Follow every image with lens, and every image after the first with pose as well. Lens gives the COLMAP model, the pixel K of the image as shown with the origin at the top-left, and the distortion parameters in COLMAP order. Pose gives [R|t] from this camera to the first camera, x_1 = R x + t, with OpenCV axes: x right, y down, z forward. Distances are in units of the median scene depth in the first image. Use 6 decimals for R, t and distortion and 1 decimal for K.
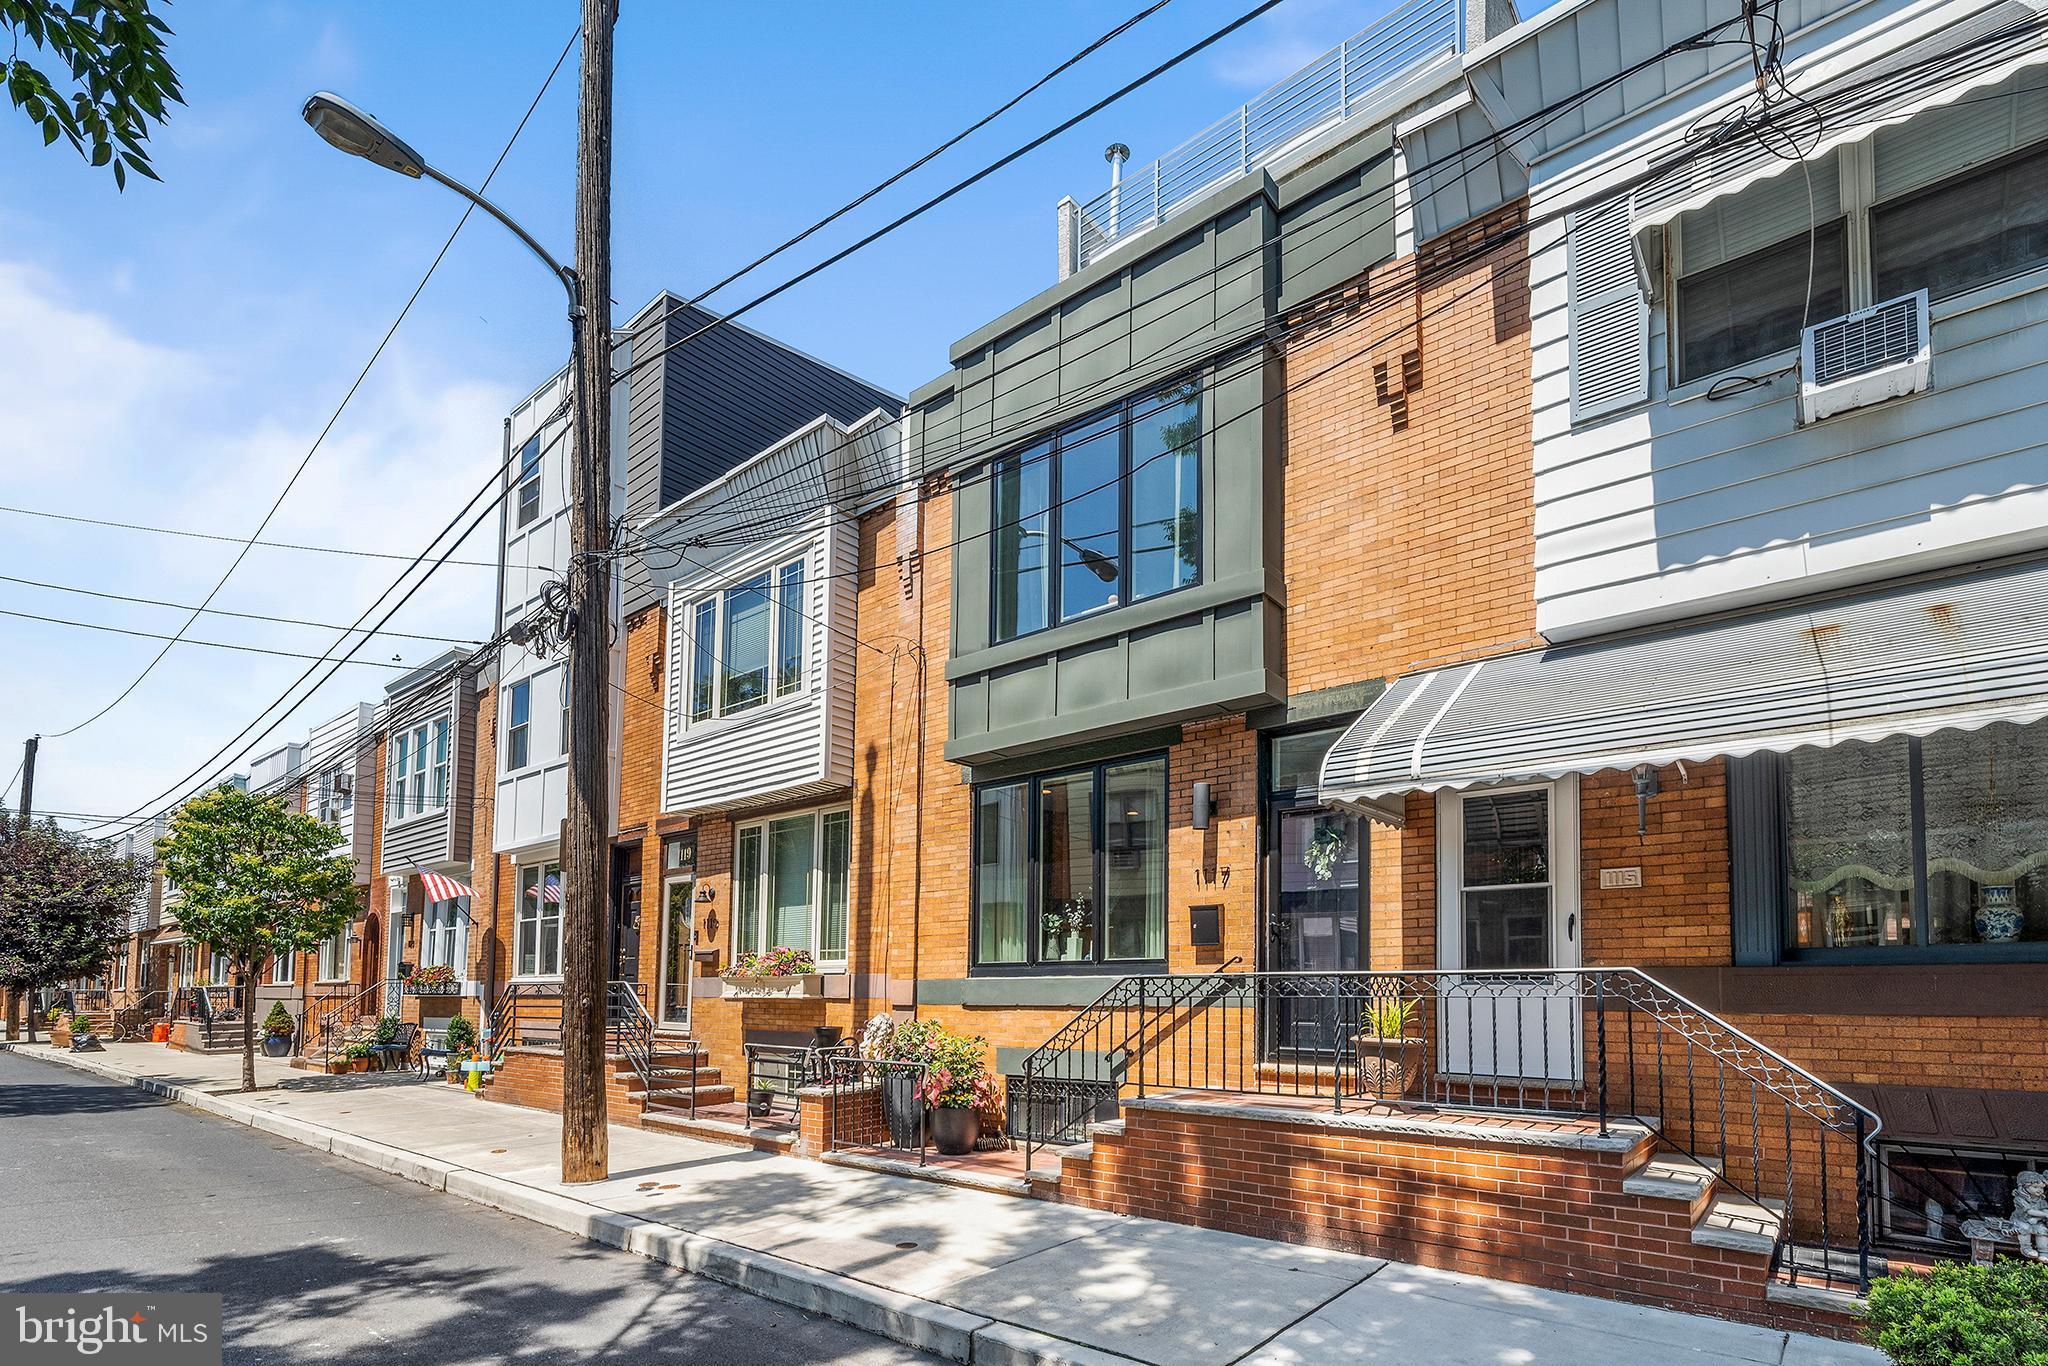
lens RADIAL K [[1005.2, 0, 1023.3], [0, 1005.2, 679.3], [0, 0, 1]] dist [0.006393, 0.000846]
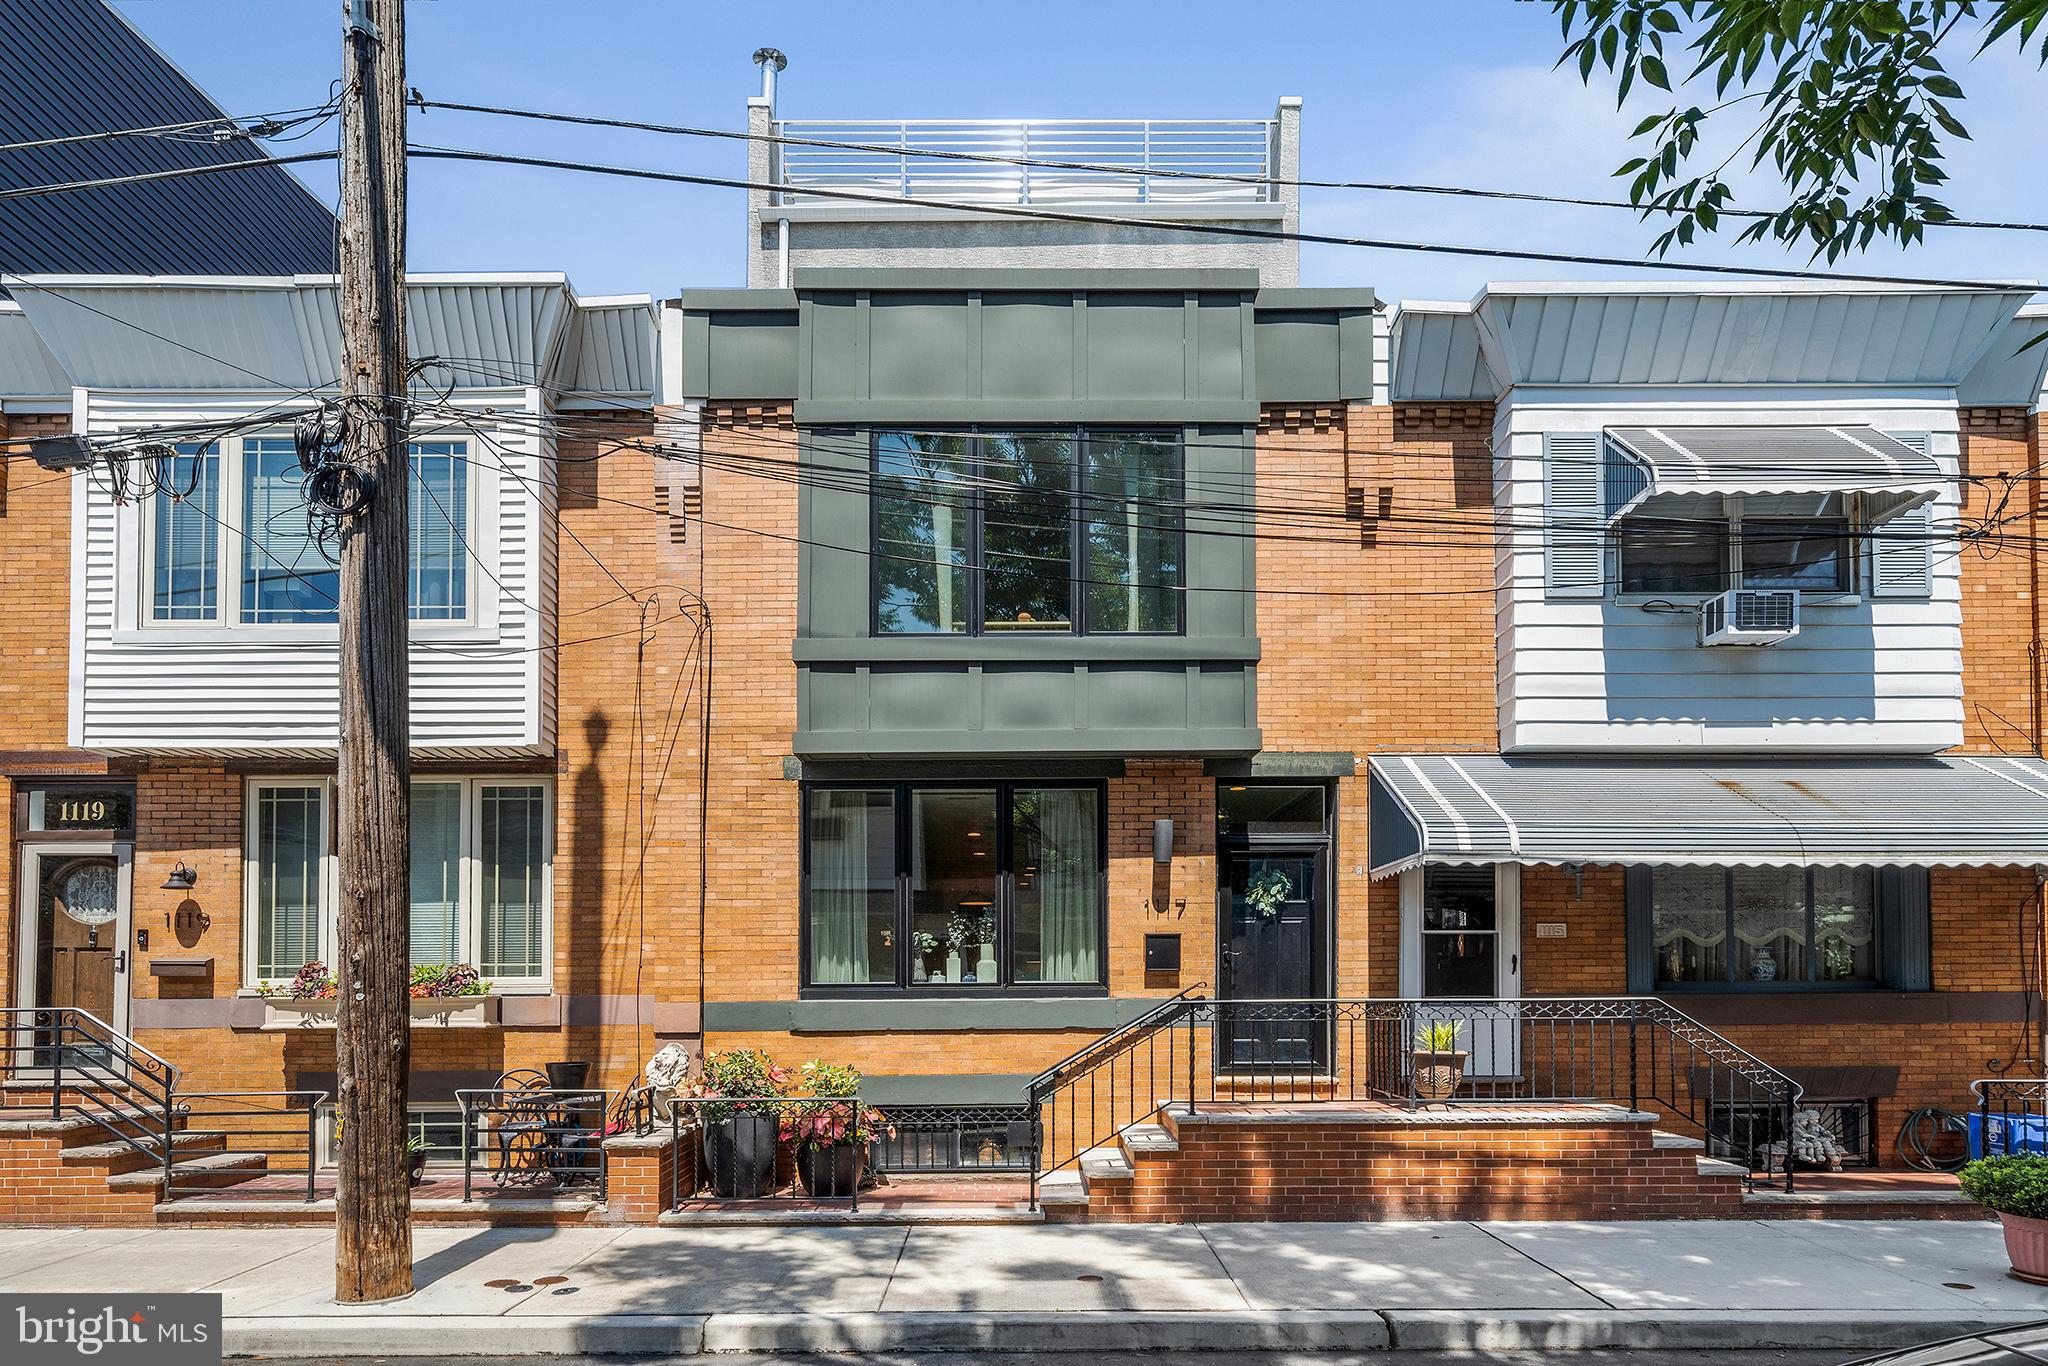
lens RADIAL K [[1101.1, 0, 1022.4], [0, 1101.1, 686.2], [0, 0, 1]] dist [0.006417, -0.001899]
pose [[0.791403, 0.154614, 0.591419, -0.751428], [-0.170913, 0.984866, -0.028767, 0.025622], [-0.586916, -0.078315, 0.805851, 0.175915]]
